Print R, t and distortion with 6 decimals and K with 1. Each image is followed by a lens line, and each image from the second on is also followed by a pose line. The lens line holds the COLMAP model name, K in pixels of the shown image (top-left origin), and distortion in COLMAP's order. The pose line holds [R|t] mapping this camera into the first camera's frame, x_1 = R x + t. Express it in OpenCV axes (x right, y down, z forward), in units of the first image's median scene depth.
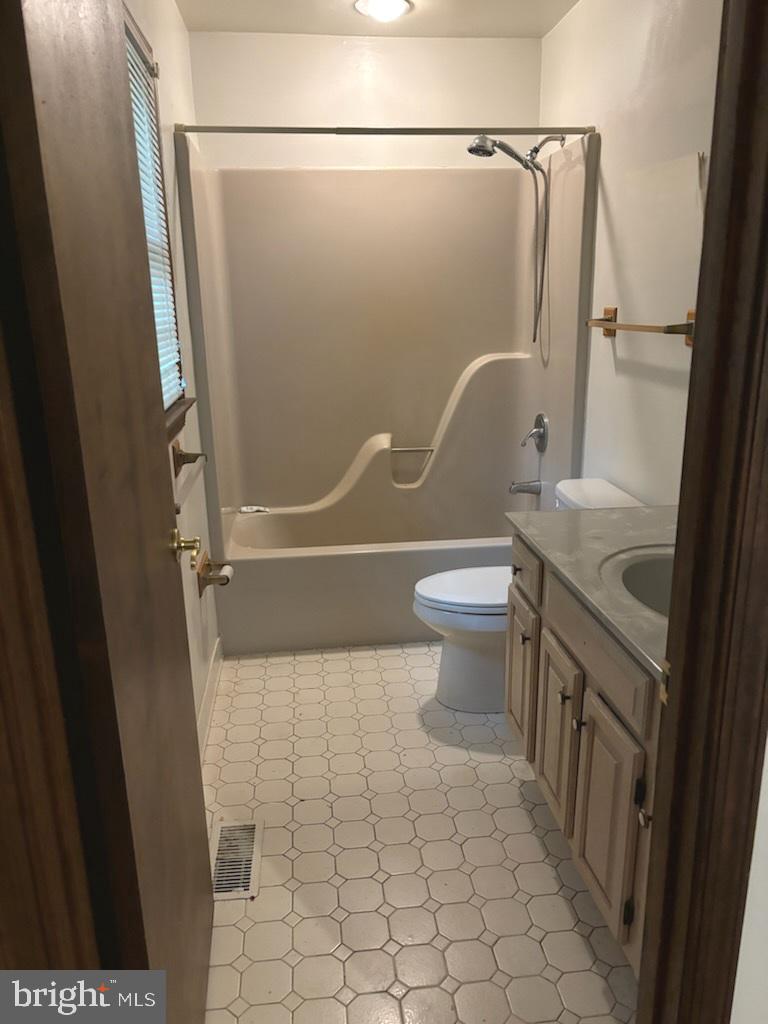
lens RADIAL K [[762.1, 0, 384.0], [0, 762.1, 512.0], [0, 0, 1]] dist [-0.080479, -0.001743]
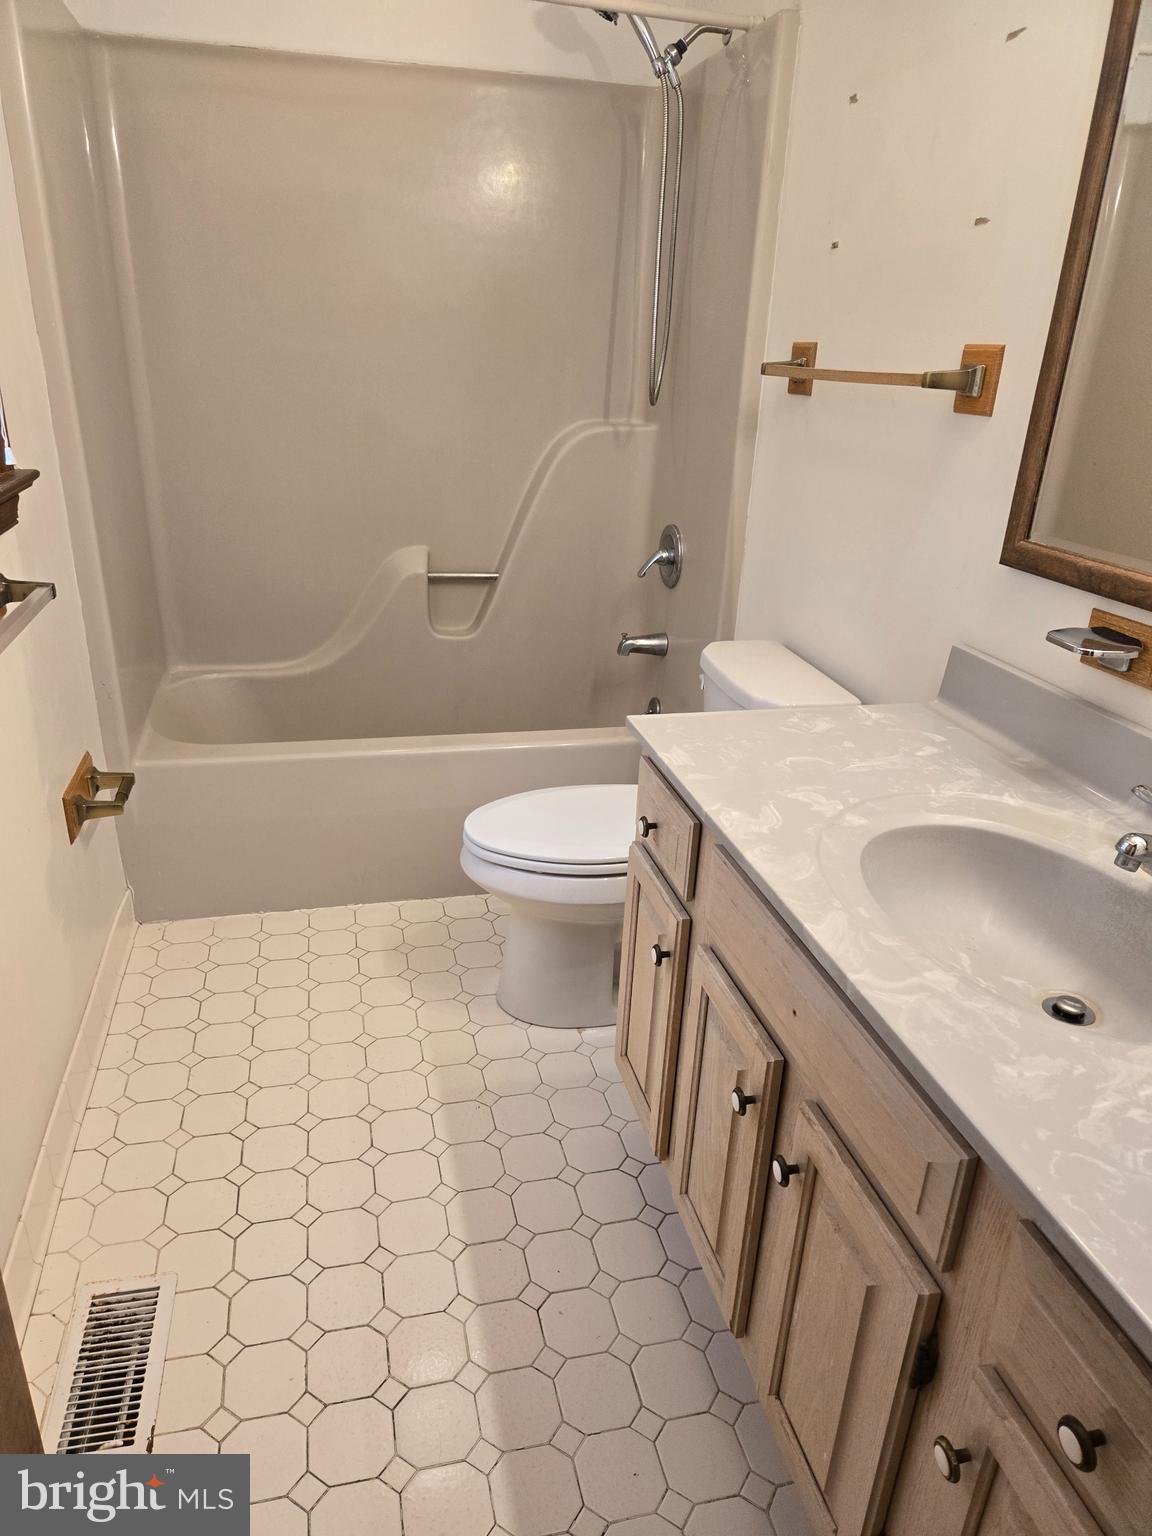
lens RADIAL K [[1026.2, 0, 568.0], [0, 1026.2, 790.1], [0, 0, 1]] dist [0.035959, -0.002410]
pose [[0.990363, 0.006079, 0.138365, 0.015340], [-0.025539, 0.989920, 0.139308, -0.053100], [-0.136123, -0.141499, 0.980535, 0.295286]]
